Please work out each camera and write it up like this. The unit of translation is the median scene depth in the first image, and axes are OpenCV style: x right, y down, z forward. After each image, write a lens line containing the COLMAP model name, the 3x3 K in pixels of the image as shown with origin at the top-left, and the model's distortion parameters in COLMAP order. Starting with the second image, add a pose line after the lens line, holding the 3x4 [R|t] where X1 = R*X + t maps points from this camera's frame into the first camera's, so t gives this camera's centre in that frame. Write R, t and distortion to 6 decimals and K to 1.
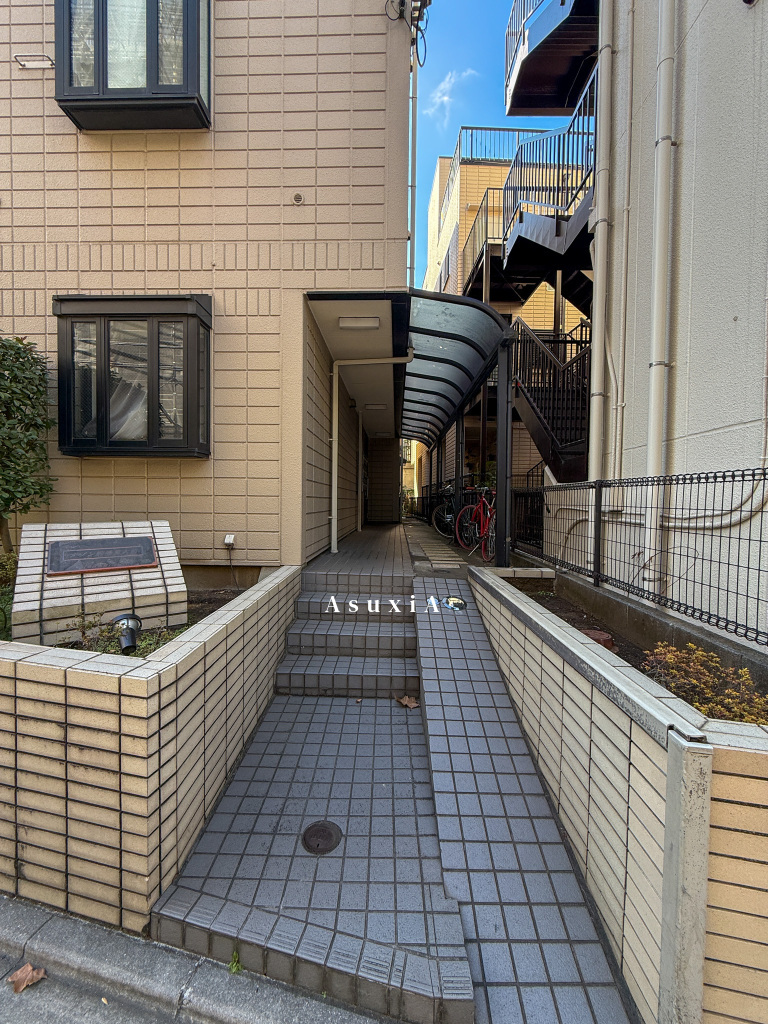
lens RADIAL K [[407.2, 0, 384.0], [0, 407.2, 512.0], [0, 0, 1]] dist [0.000138, -0.000118]
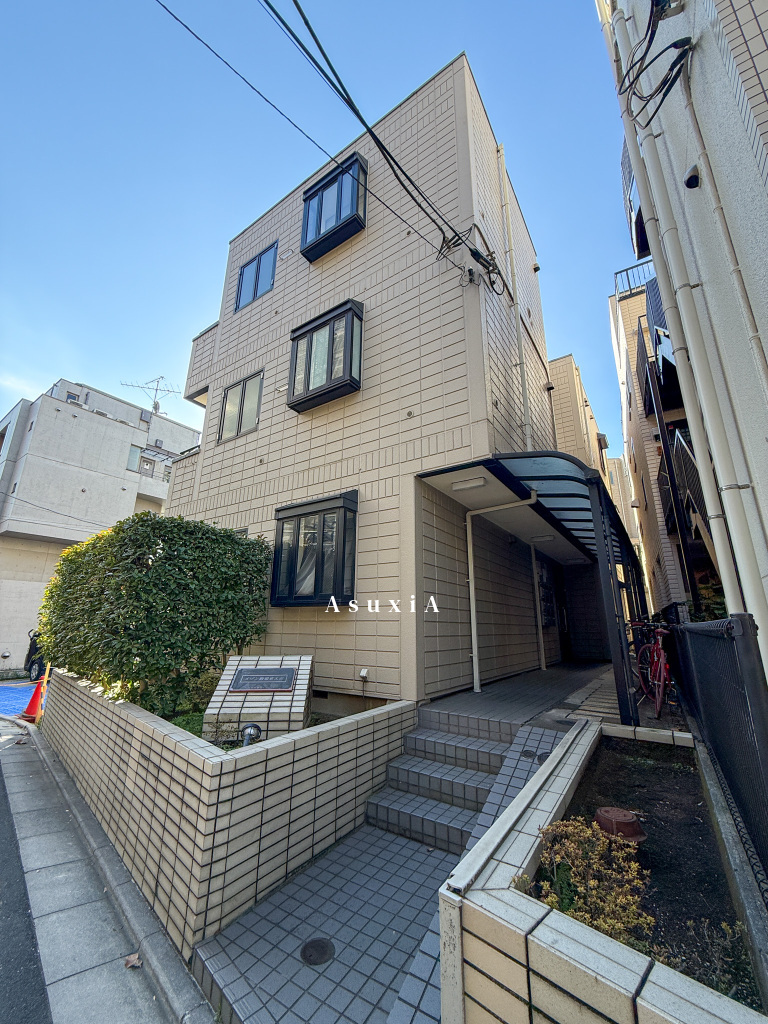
lens RADIAL K [[407.2, 0, 384.0], [0, 407.2, 512.0], [0, 0, 1]] dist [0.000138, -0.000118]
pose [[0.843724, -0.149175, -0.515632, 0.437938], [-0.015136, 0.953614, -0.300651, -0.031353], [0.536564, 0.261471, 0.802329, -0.091703]]
